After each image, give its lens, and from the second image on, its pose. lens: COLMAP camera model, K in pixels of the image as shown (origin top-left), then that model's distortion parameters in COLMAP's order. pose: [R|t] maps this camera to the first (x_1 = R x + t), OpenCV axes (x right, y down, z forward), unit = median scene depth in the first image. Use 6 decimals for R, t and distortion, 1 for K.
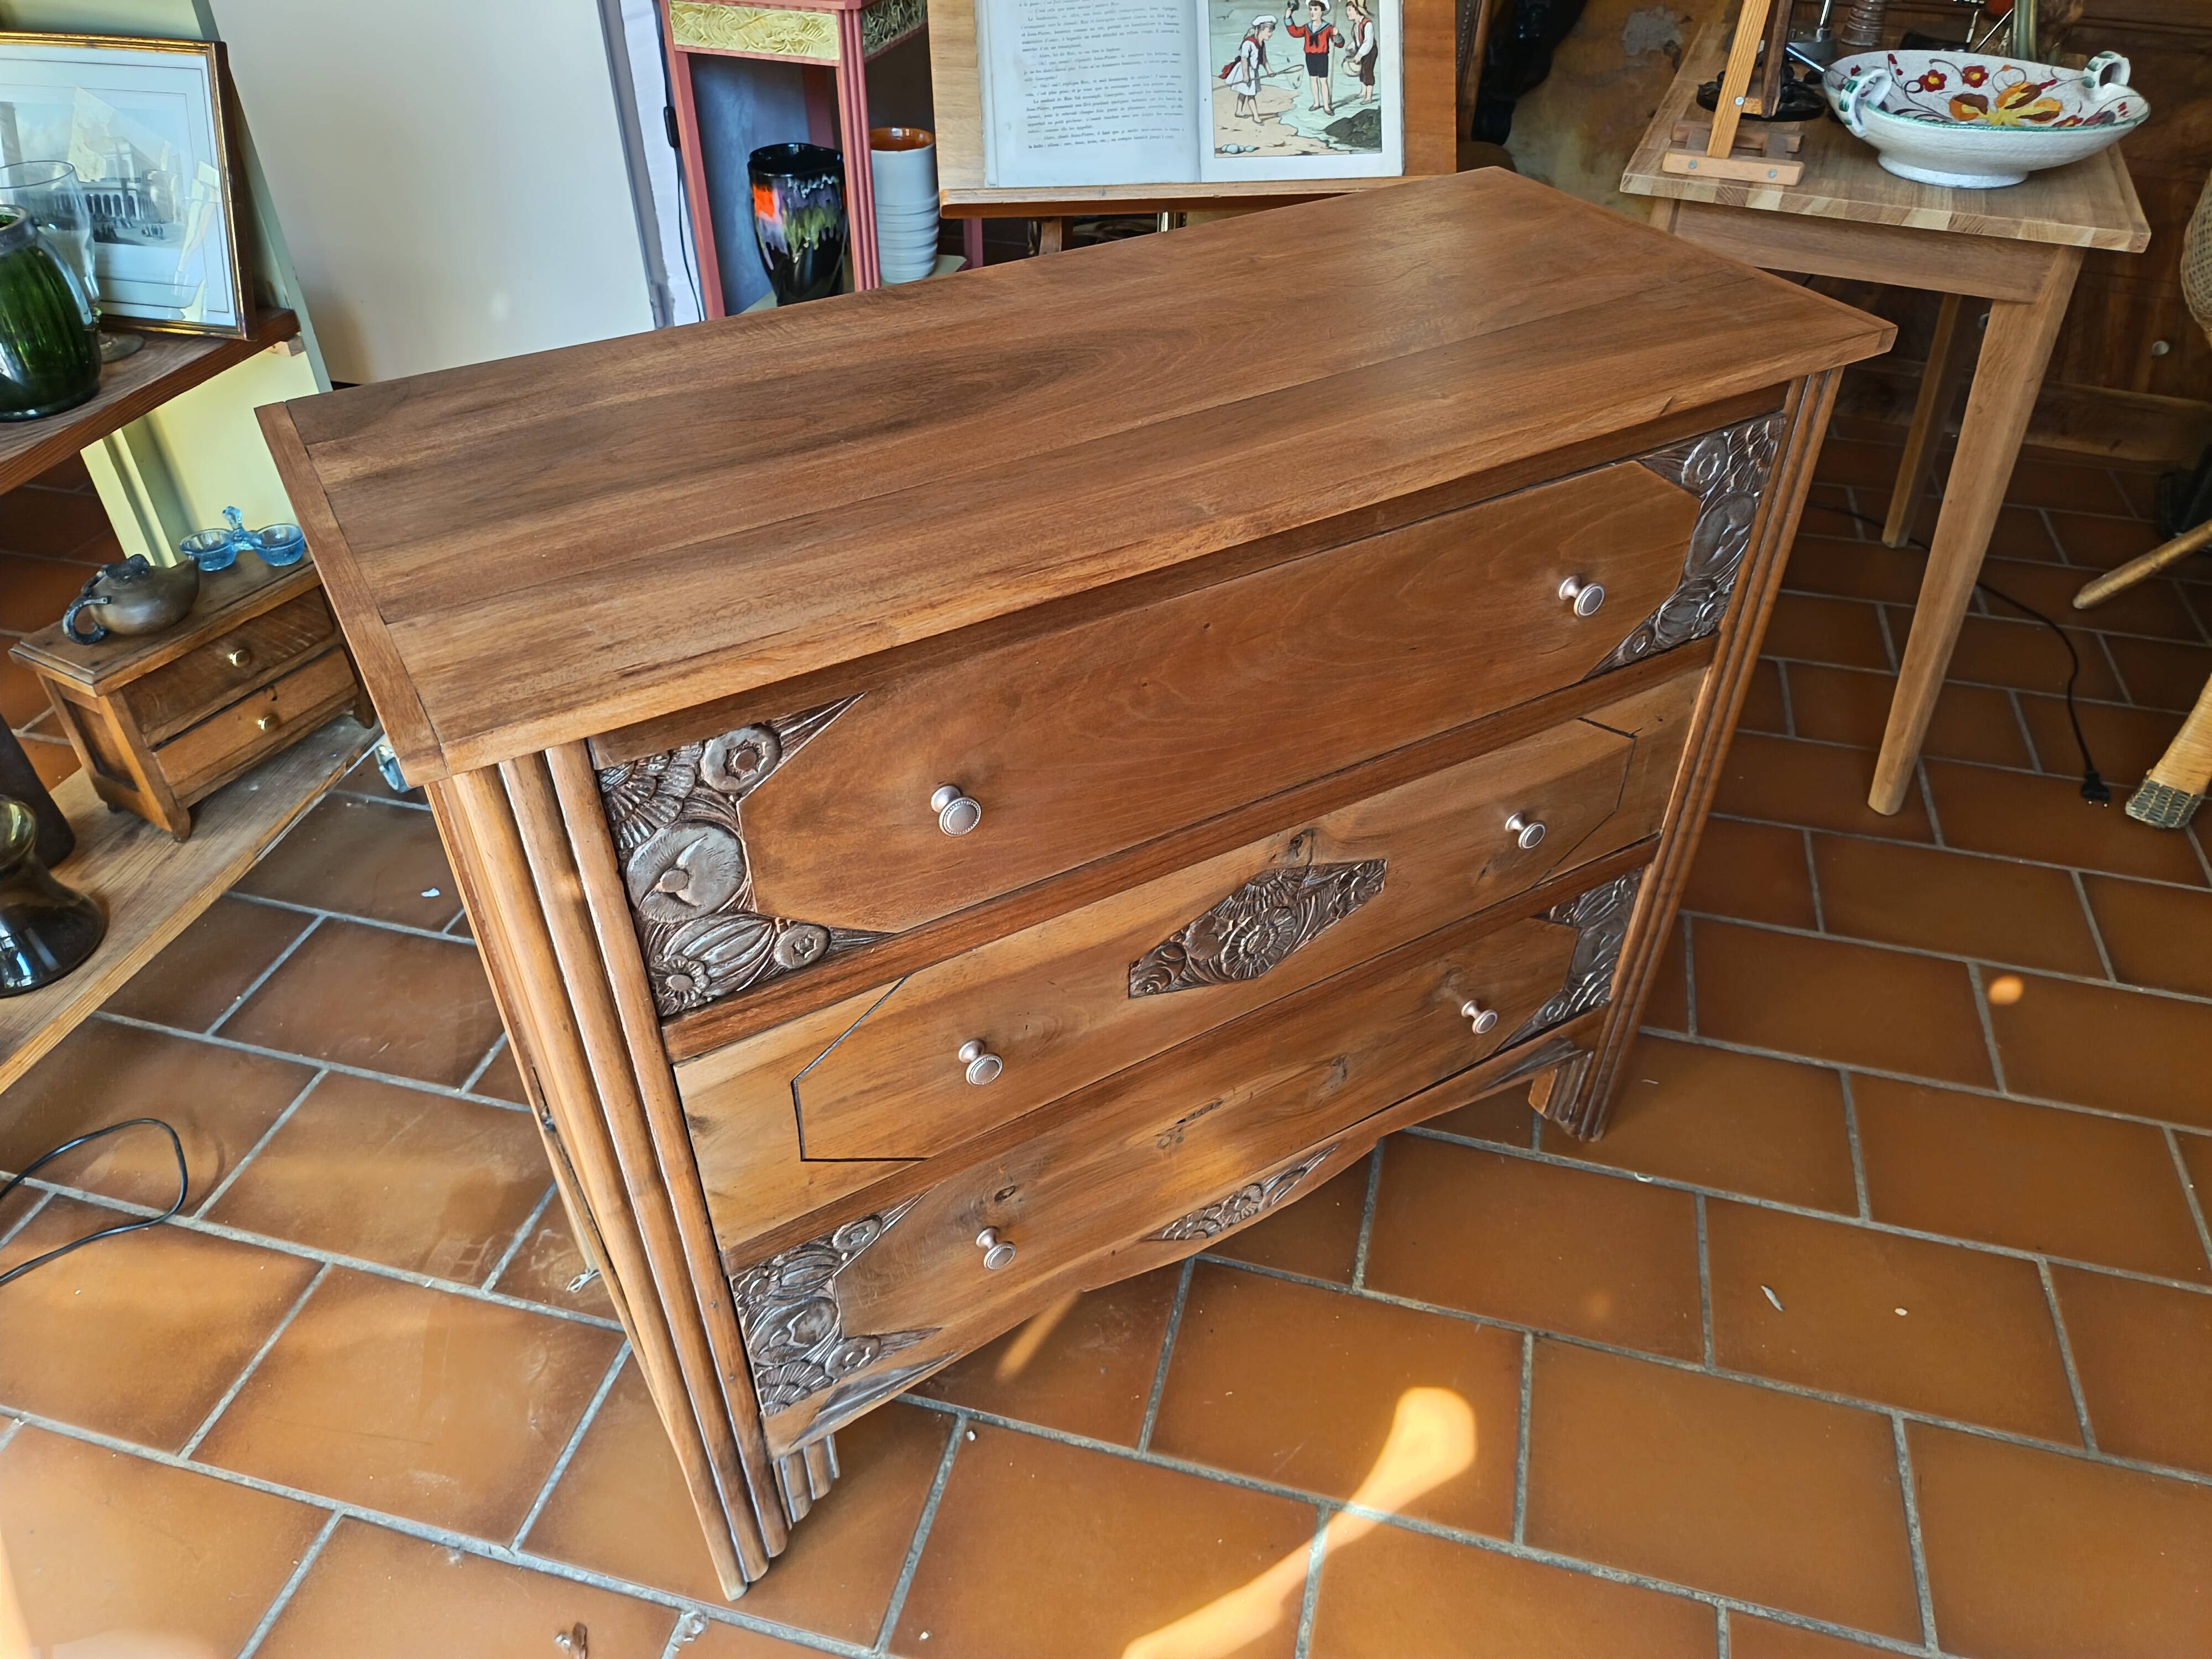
lens RADIAL K [[1538.3, 0, 1099.2], [0, 1538.3, 824.4], [0, 0, 1]] dist [0.039615, -0.045677]
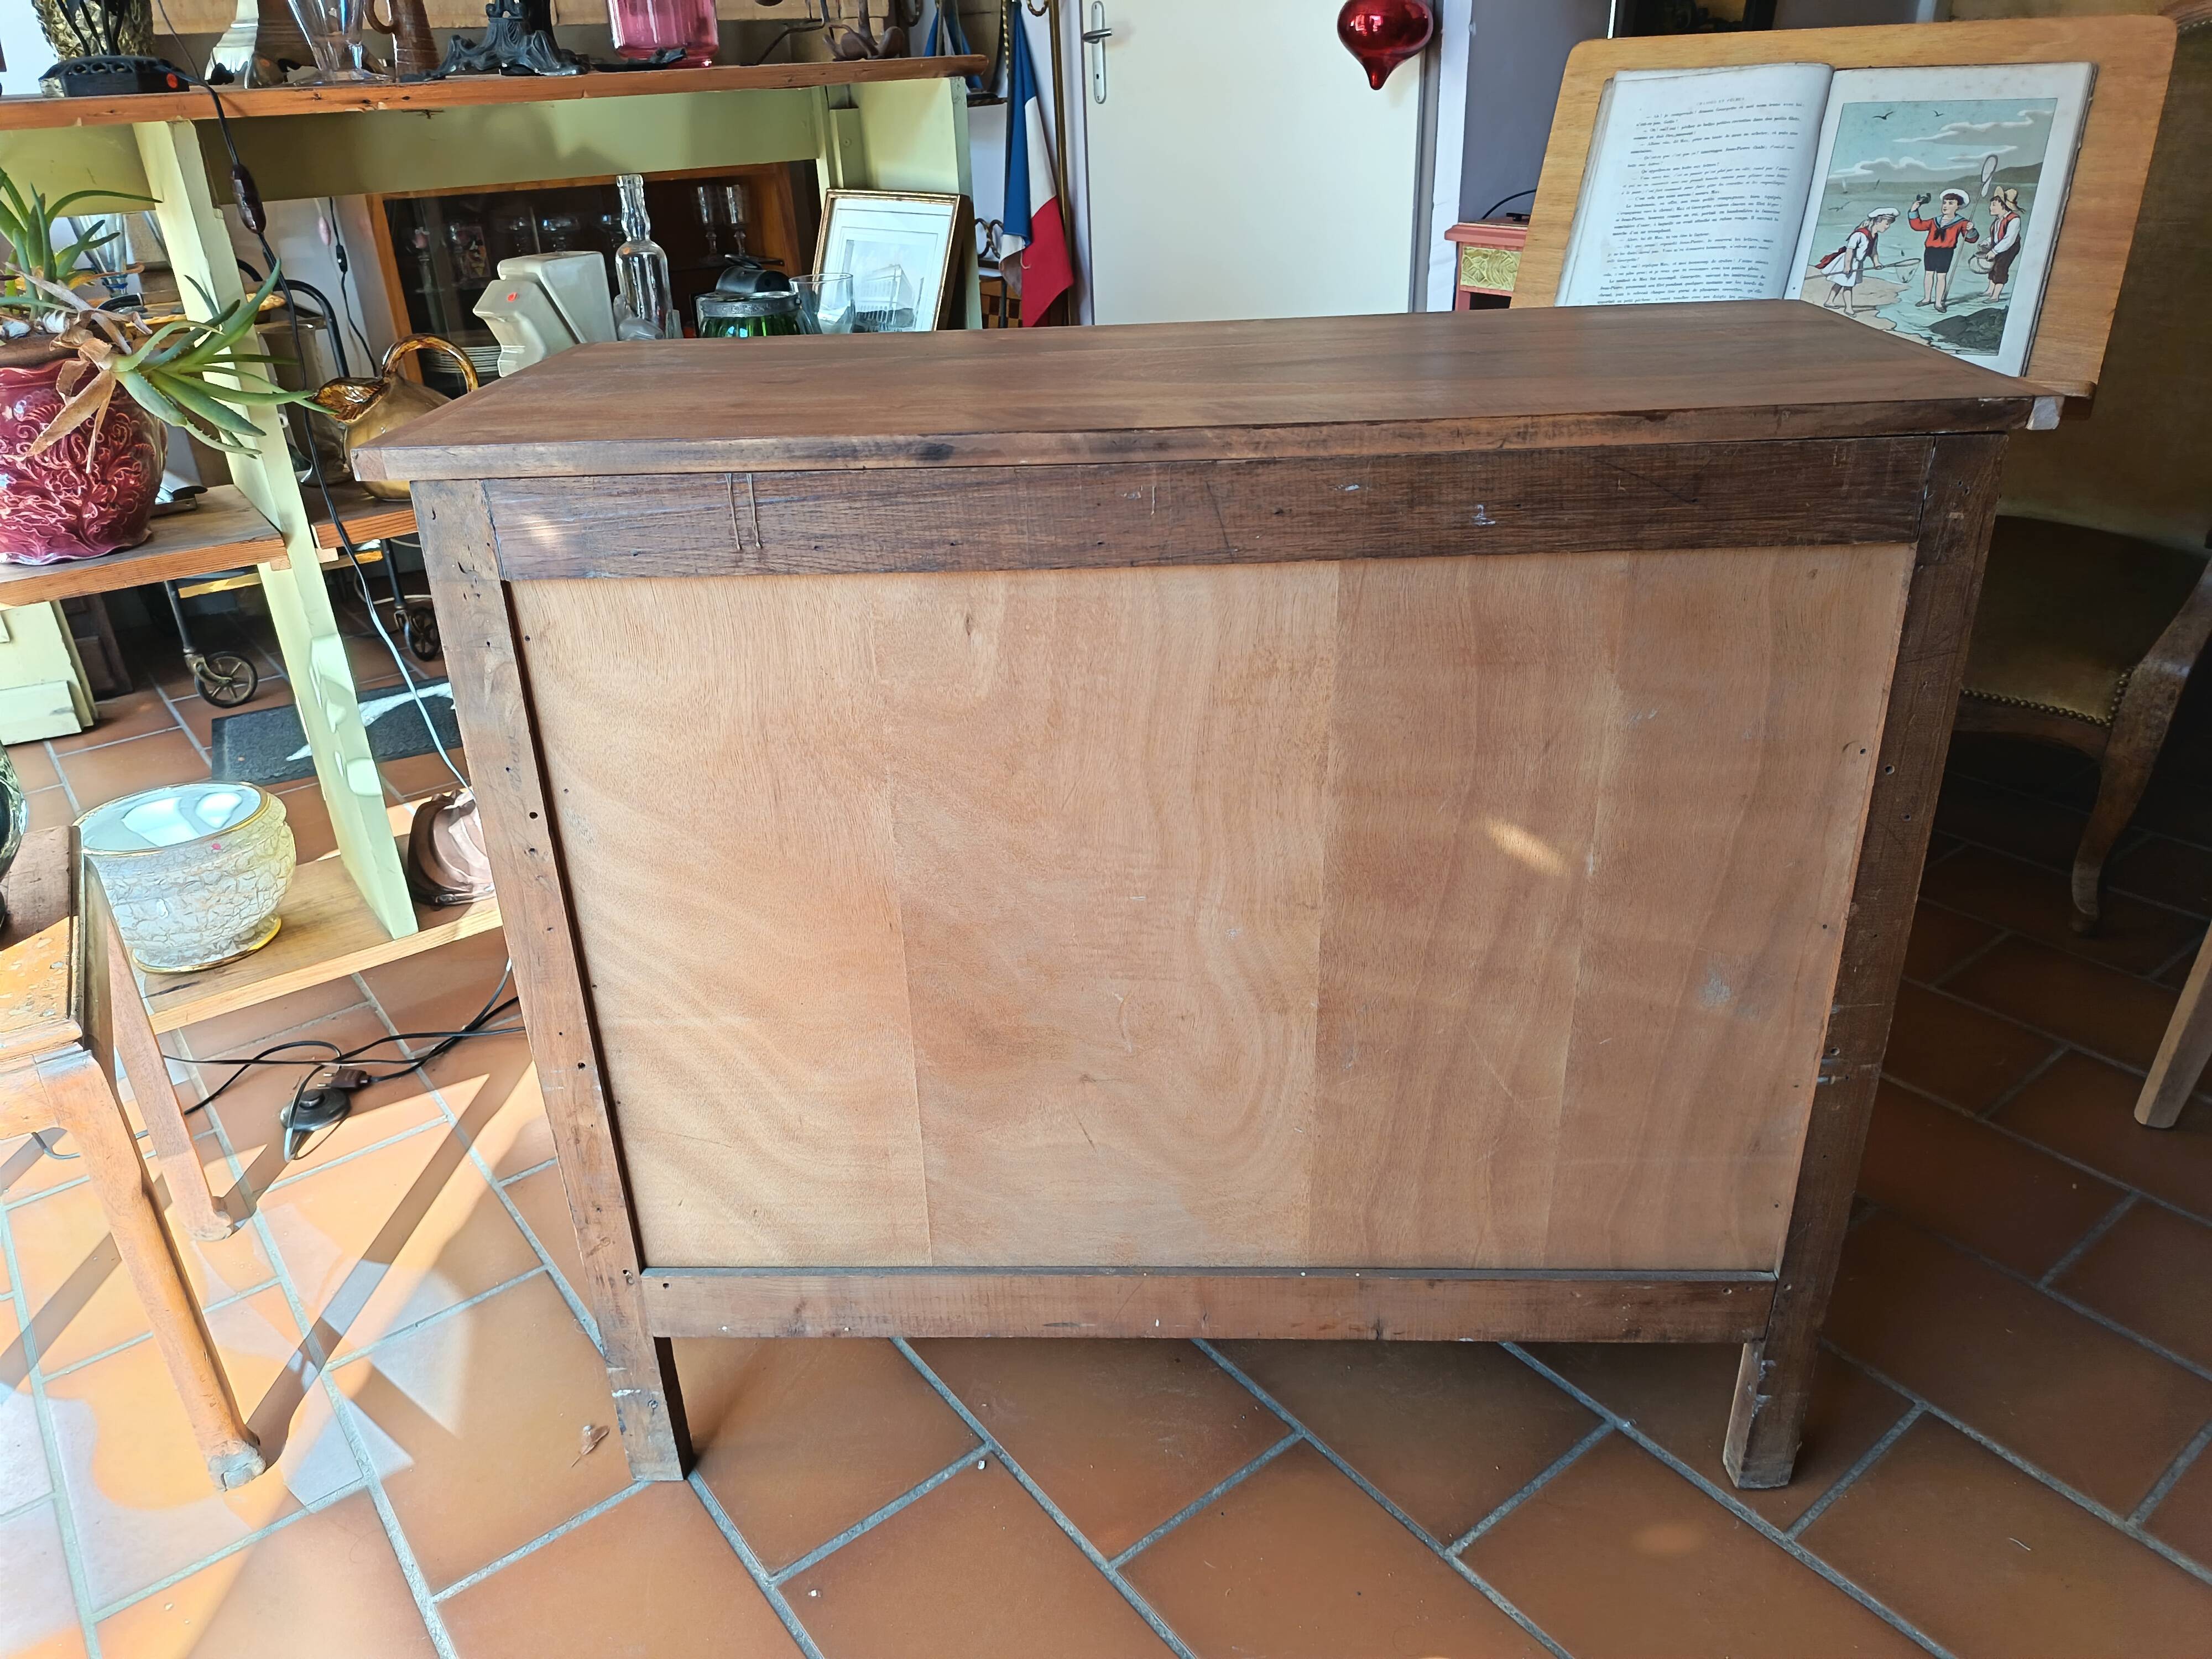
lens RADIAL K [[1547.9, 0, 1105.4], [0, 1547.9, 831.2], [0, 0, 1]] dist [0.022140, -0.021317]
pose [[0.795170, 0.237356, -0.558003, 0.346090], [-0.344450, 0.934137, -0.093499, 0.071488], [0.499058, 0.266551, 0.824555, 0.105628]]
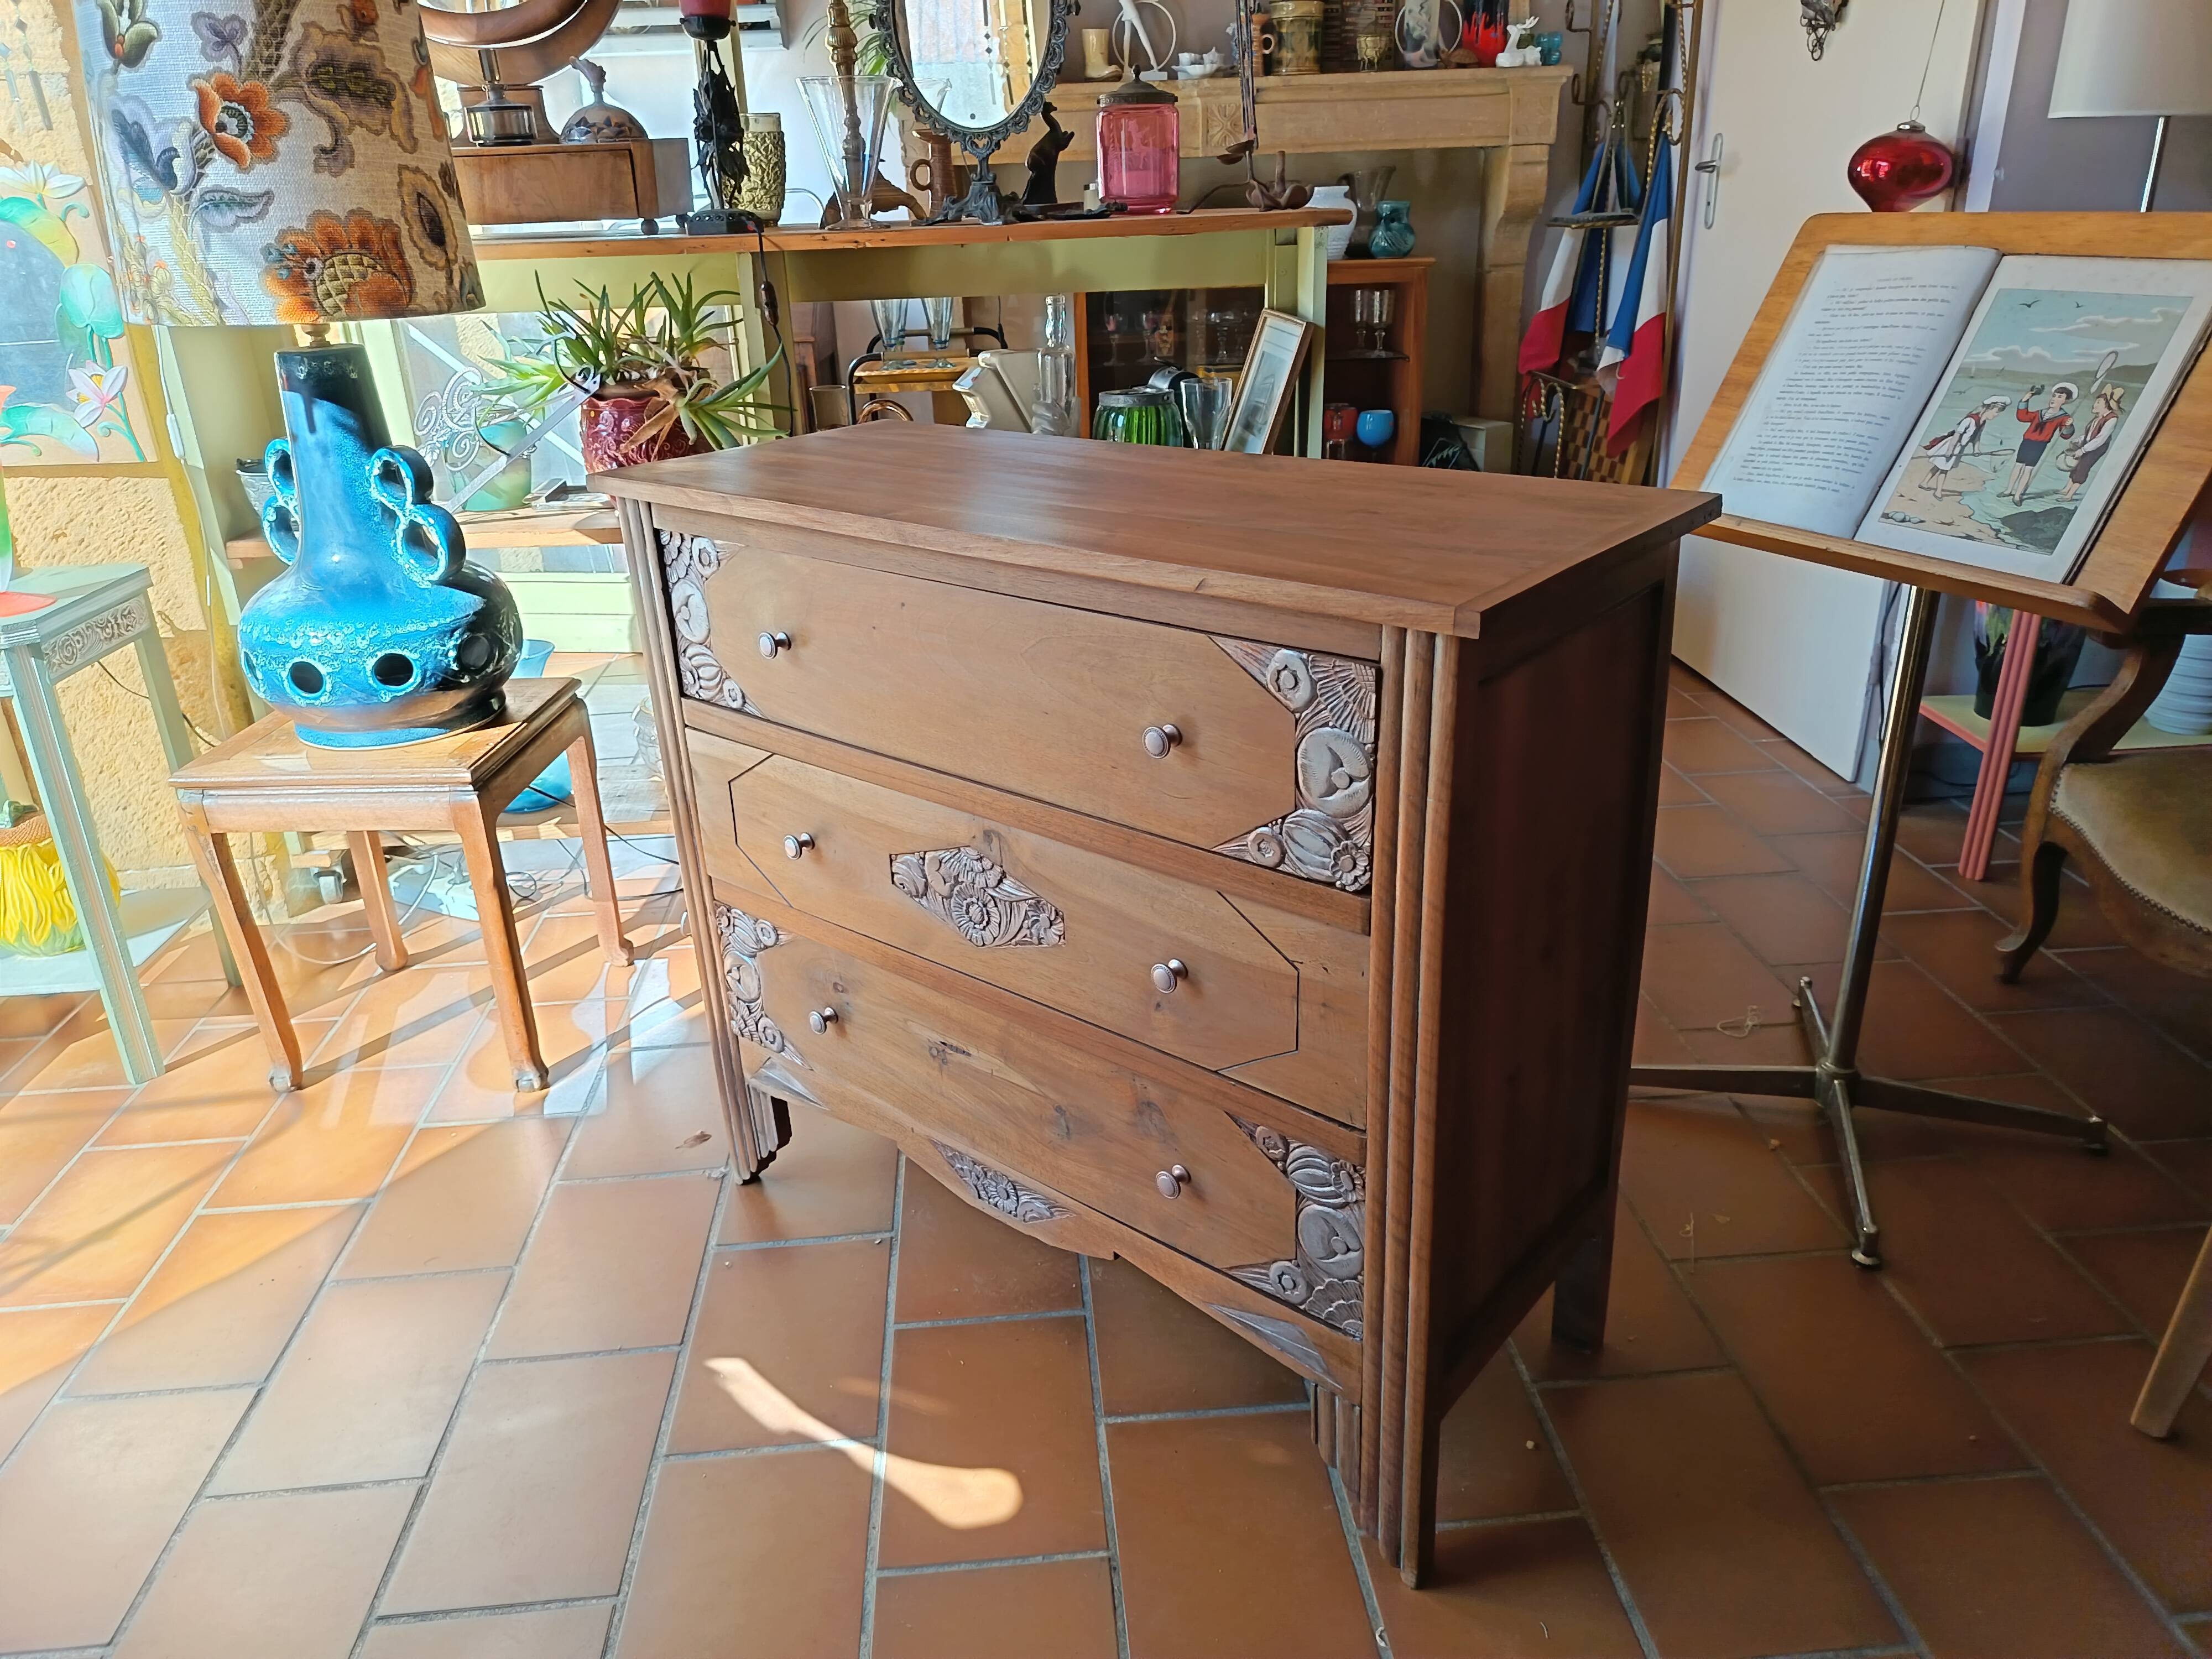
lens RADIAL K [[1536.1, 0, 1117.1], [0, 1536.1, 830.5], [0, 0, 1]] dist [0.055102, -0.050489]
pose [[0.337671, 0.350170, -0.873704, 0.825886], [-0.561719, 0.819785, 0.111465, -0.126367], [0.755281, 0.453138, 0.473515, 0.297513]]
